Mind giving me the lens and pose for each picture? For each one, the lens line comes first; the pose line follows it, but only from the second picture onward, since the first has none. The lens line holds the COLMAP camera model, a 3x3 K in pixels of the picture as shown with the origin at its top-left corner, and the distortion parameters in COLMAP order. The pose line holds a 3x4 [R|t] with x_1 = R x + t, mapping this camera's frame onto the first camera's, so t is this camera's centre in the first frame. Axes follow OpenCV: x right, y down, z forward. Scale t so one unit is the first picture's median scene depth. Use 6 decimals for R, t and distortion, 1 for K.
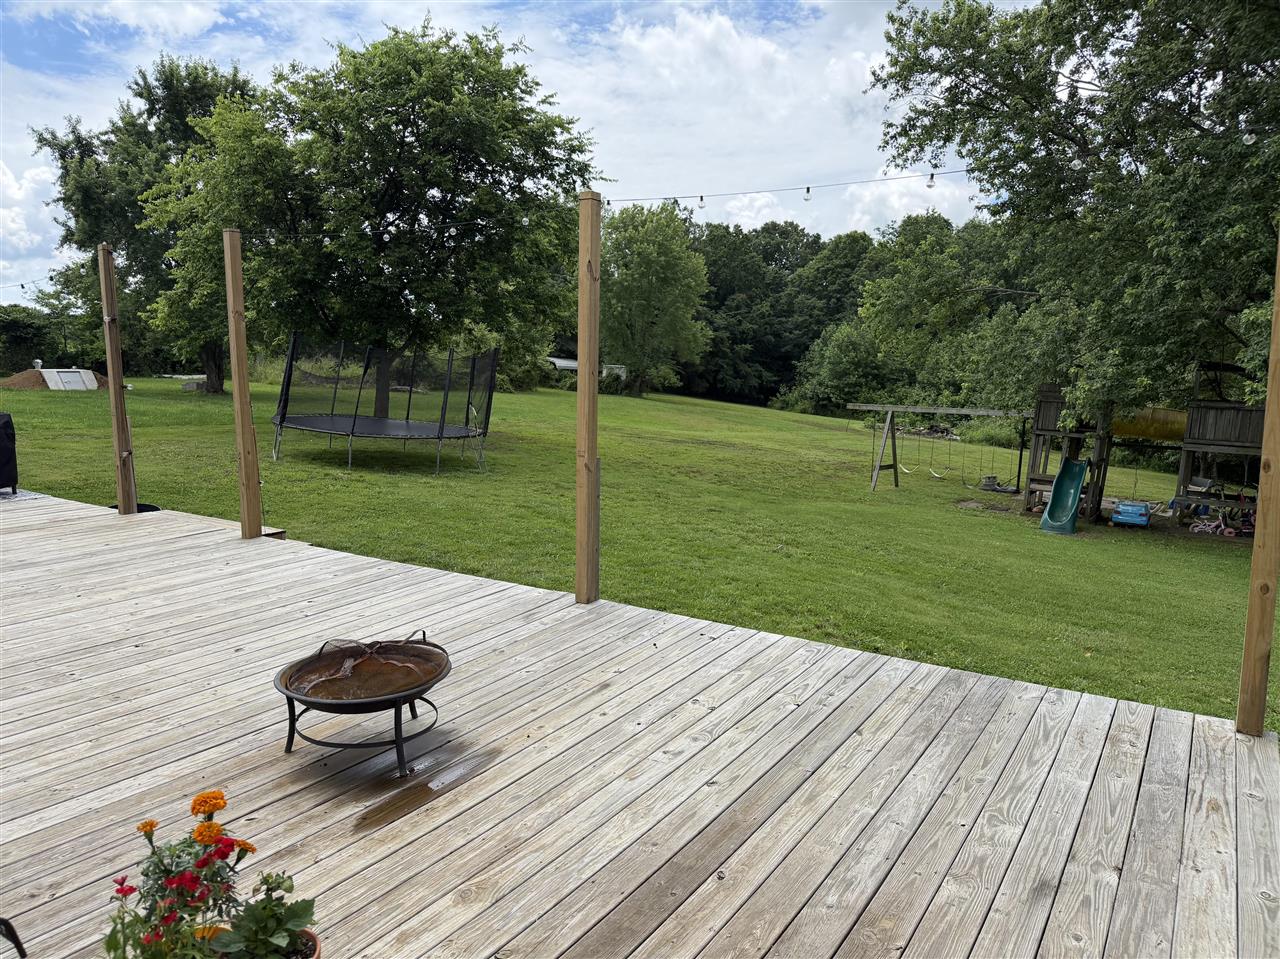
lens RADIAL K [[904.2, 0, 640.0], [0, 904.2, 479.5], [0, 0, 1]] dist [0.001492, -0.003027]
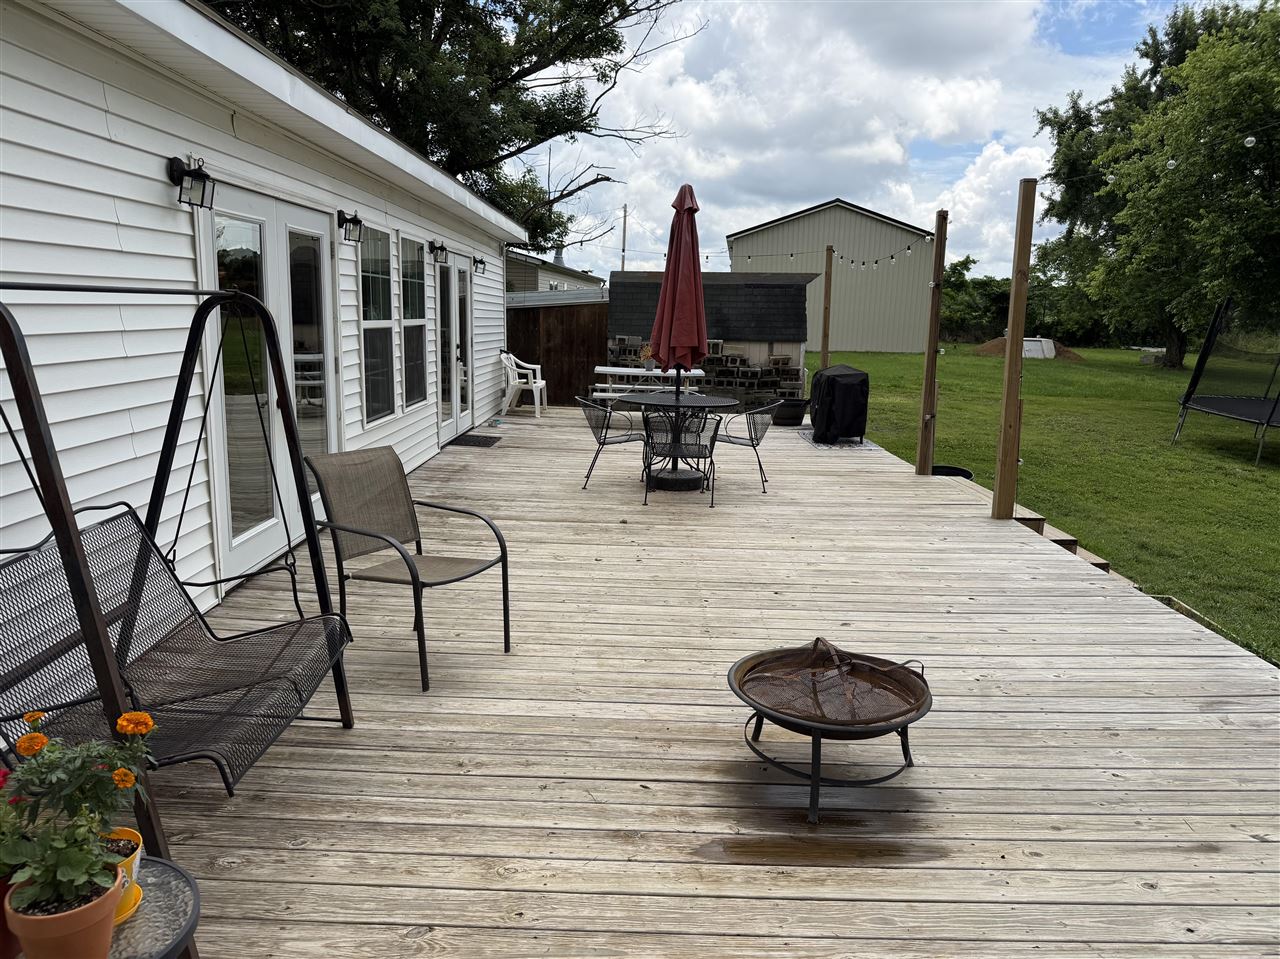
lens RADIAL K [[904.2, 0, 640.0], [0, 904.2, 479.5], [0, 0, 1]] dist [0.001492, -0.003027]
pose [[0.534285, 0.155887, -0.830806, 0.064715], [-0.130633, 0.986268, 0.101048, -0.009561], [0.835150, 0.054543, 0.547312, 0.089284]]
